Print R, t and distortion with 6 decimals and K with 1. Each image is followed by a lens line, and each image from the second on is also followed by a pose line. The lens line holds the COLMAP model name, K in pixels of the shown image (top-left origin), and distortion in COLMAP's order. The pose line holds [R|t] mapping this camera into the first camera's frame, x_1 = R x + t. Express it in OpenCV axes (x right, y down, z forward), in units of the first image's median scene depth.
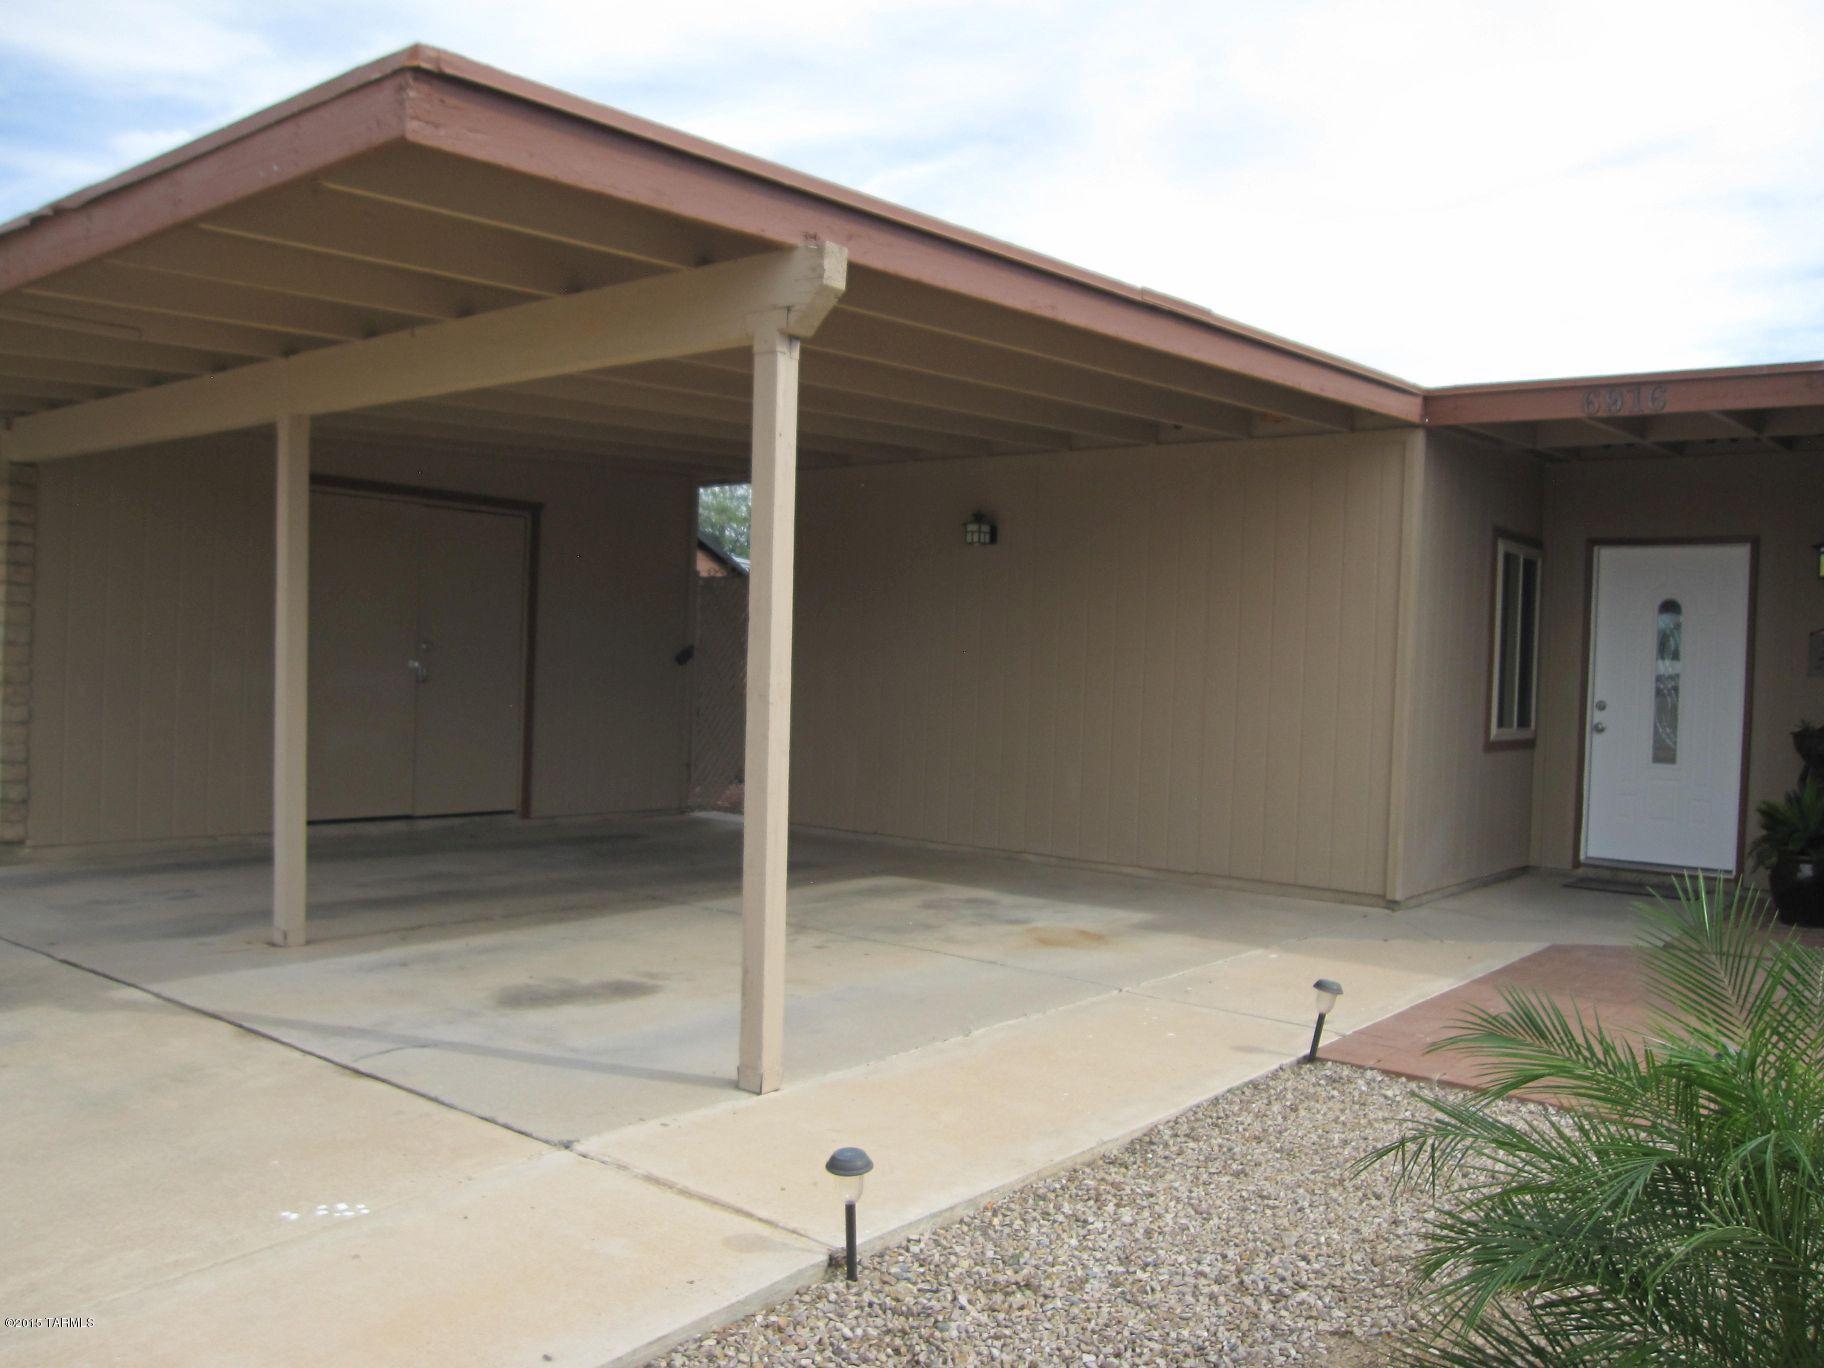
lens RADIAL K [[1510.4, 0, 925.3], [0, 1510.4, 694.1], [0, 0, 1]] dist [-0.084914, 0.054615]
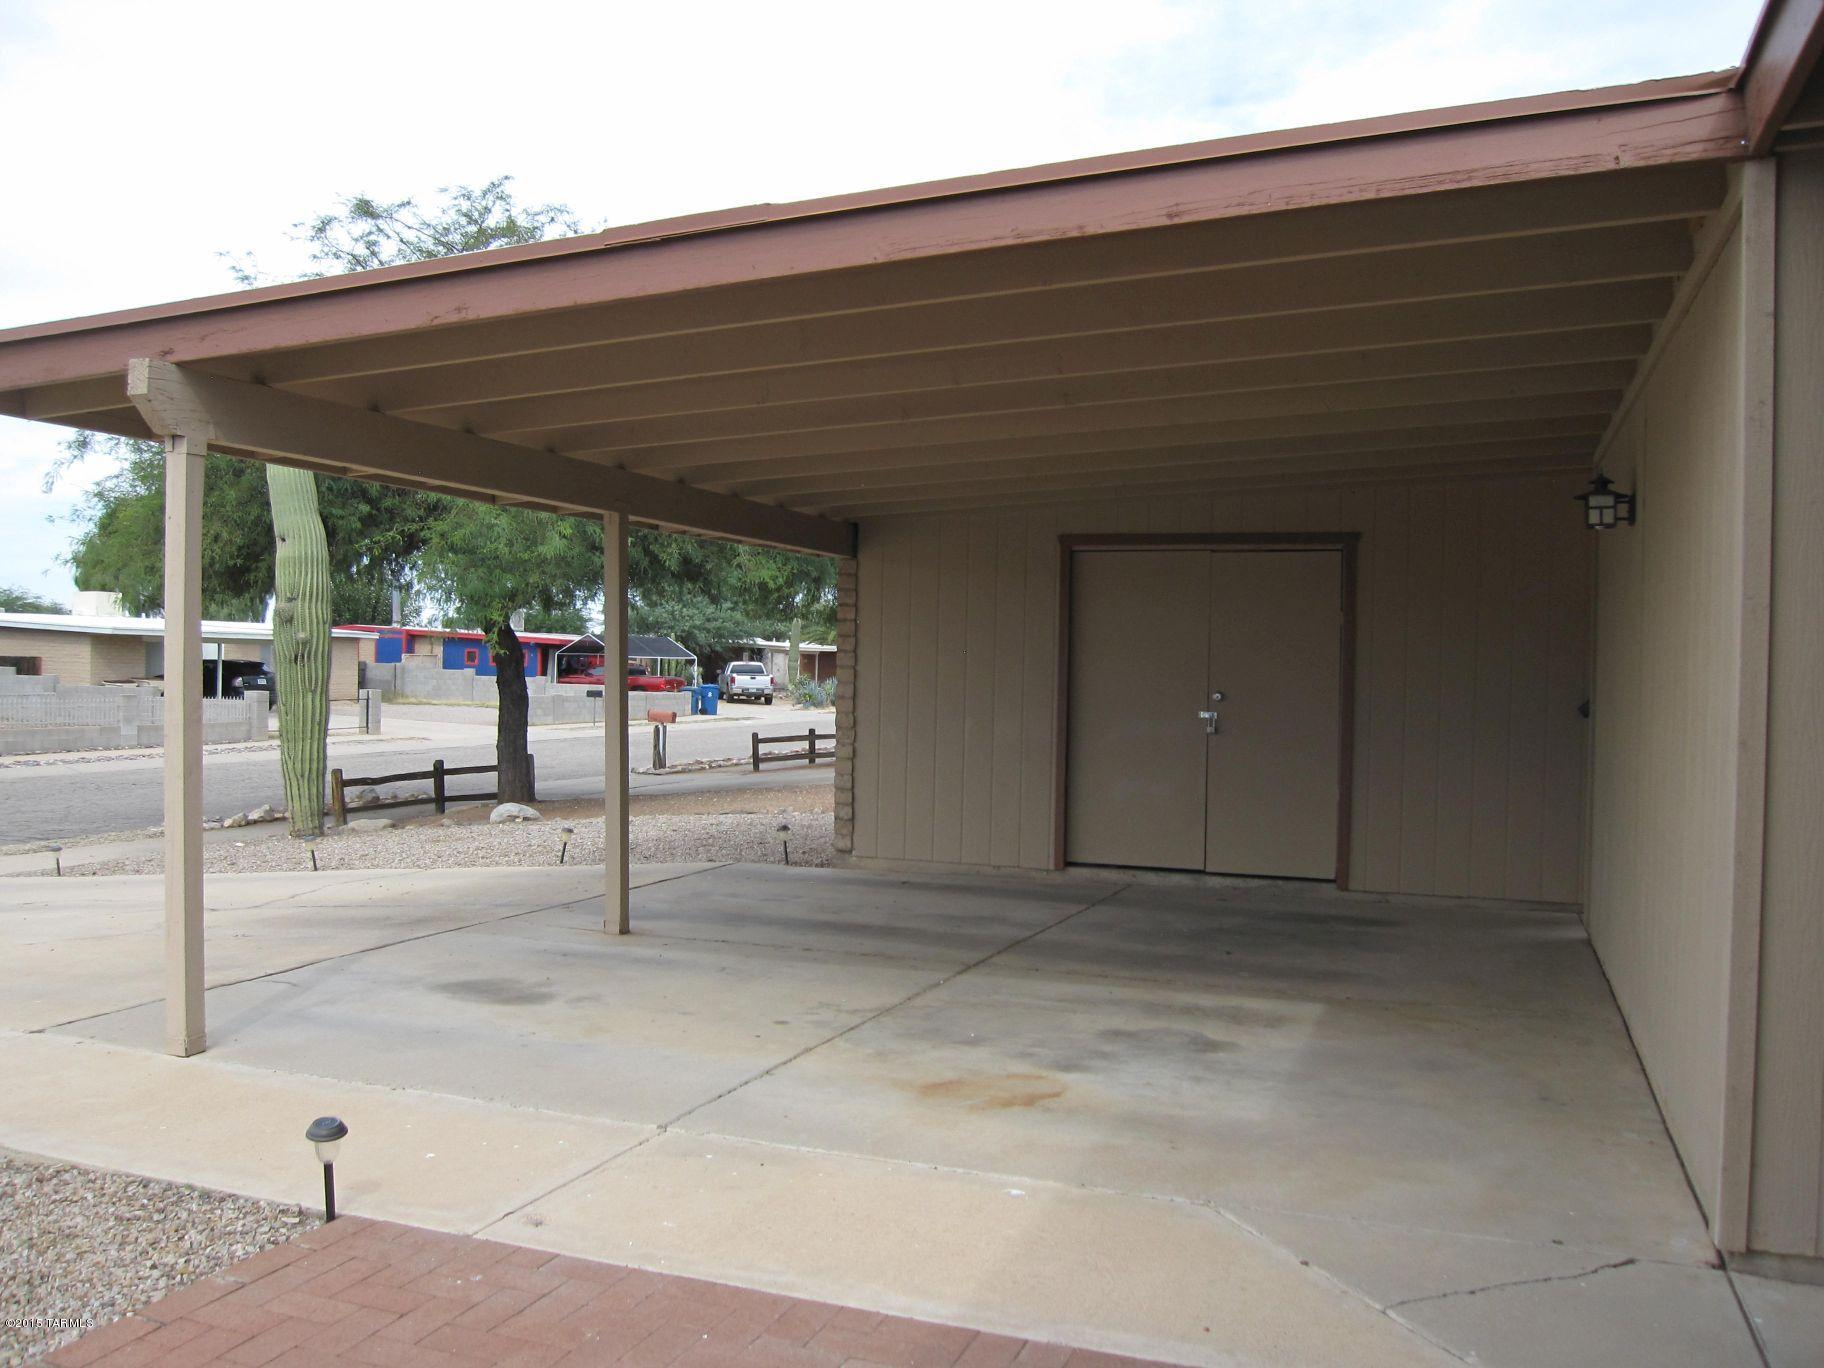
lens RADIAL K [[1510.4, 0, 925.3], [0, 1510.4, 694.1], [0, 0, 1]] dist [-0.084914, 0.054615]
pose [[0.318766, -0.015820, -0.947701, 0.652296], [-0.026166, 0.999333, -0.025483, -0.004918], [0.947472, 0.032921, 0.318139, 0.636066]]
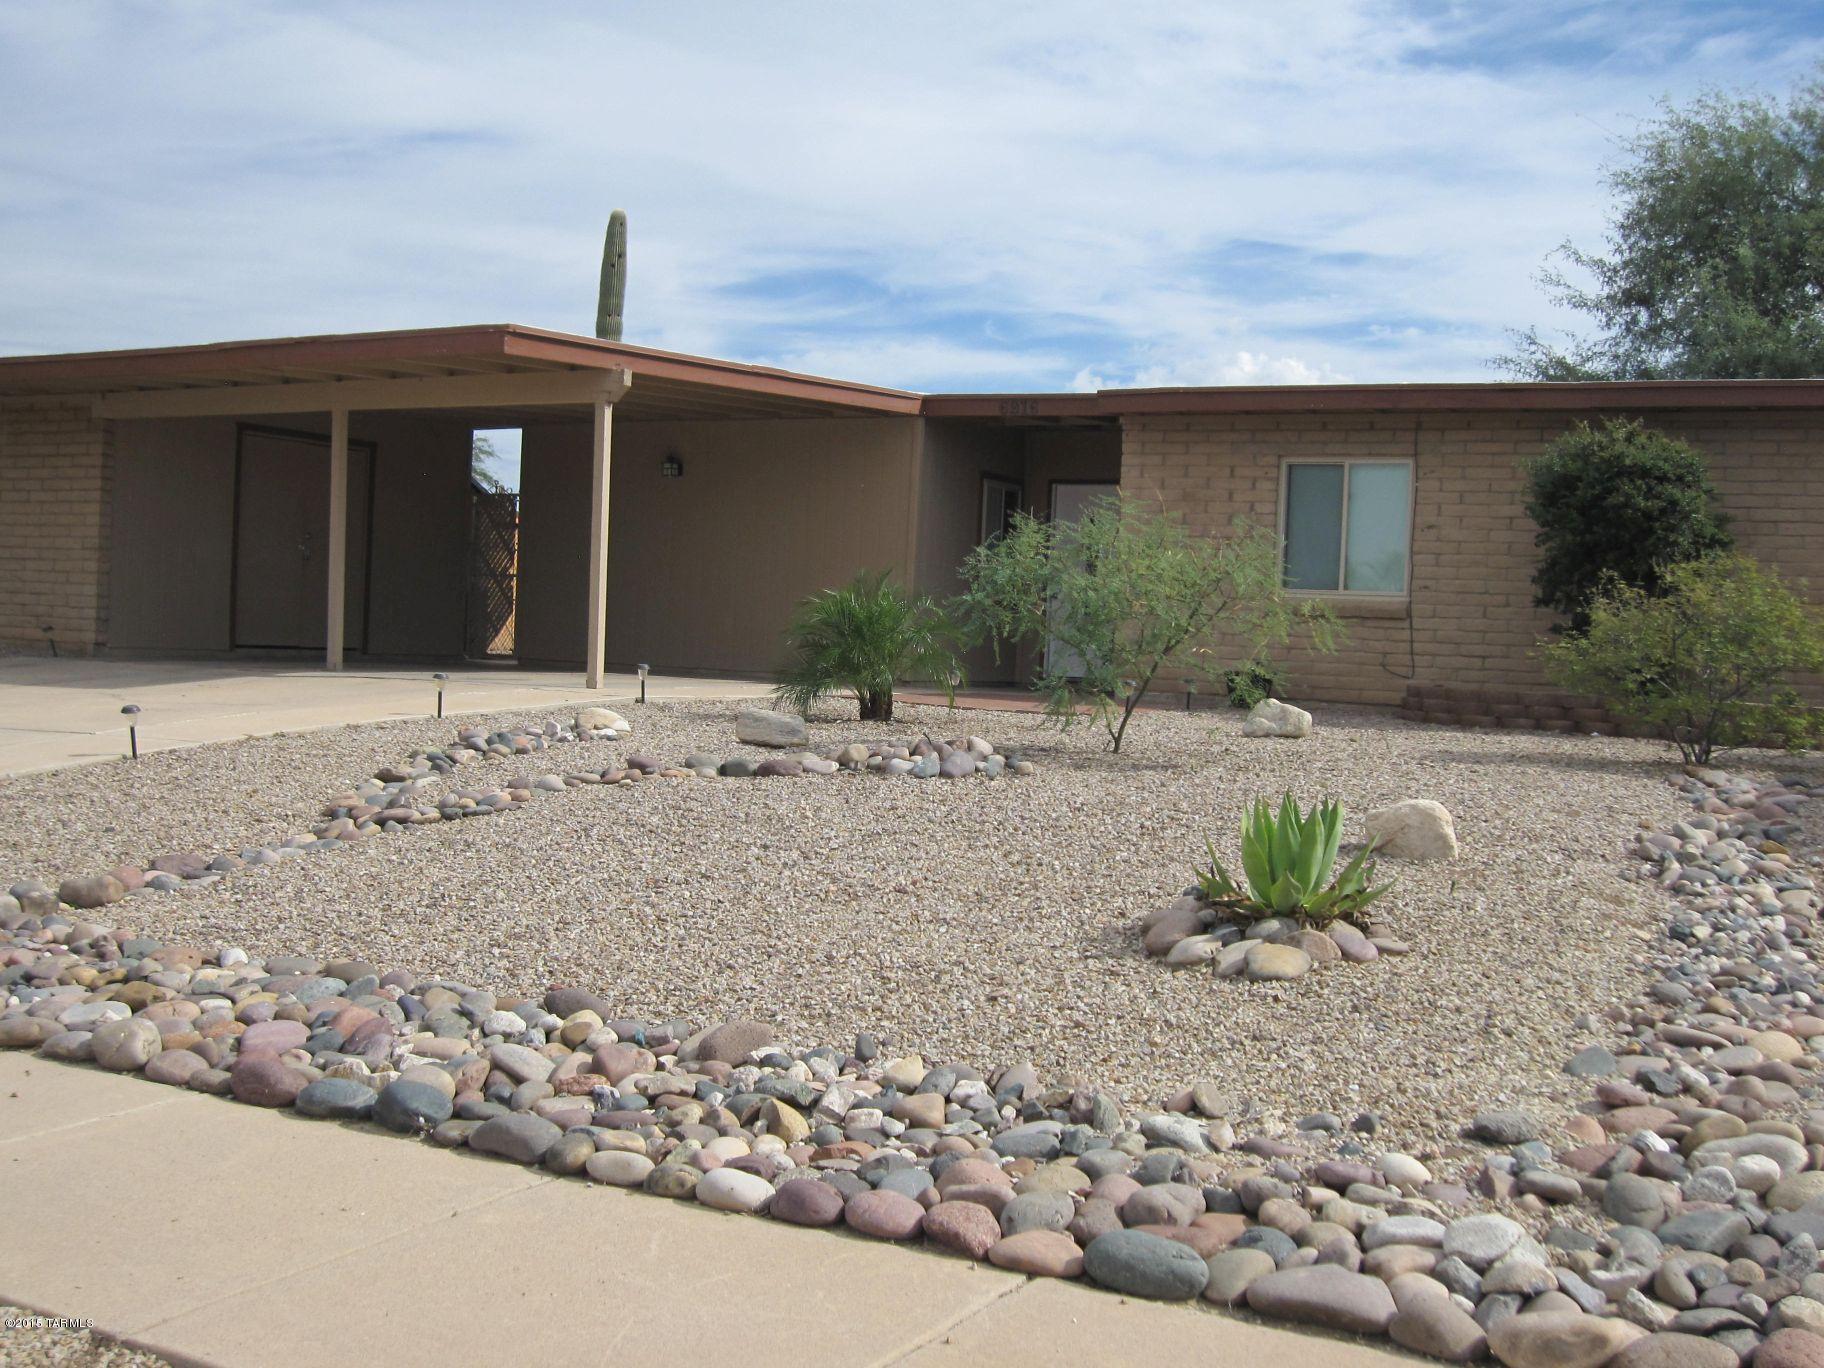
lens RADIAL K [[2150.3, 0, 912.0], [0, 2150.3, 684.0], [0, 0, 1]] dist [-0.127490, -0.009427]
pose [[0.986588, 0.005674, 0.163132, -0.097792], [-0.007041, 0.999945, 0.007800, 0.120821], [-0.163079, -0.008844, 0.986573, -1.529974]]
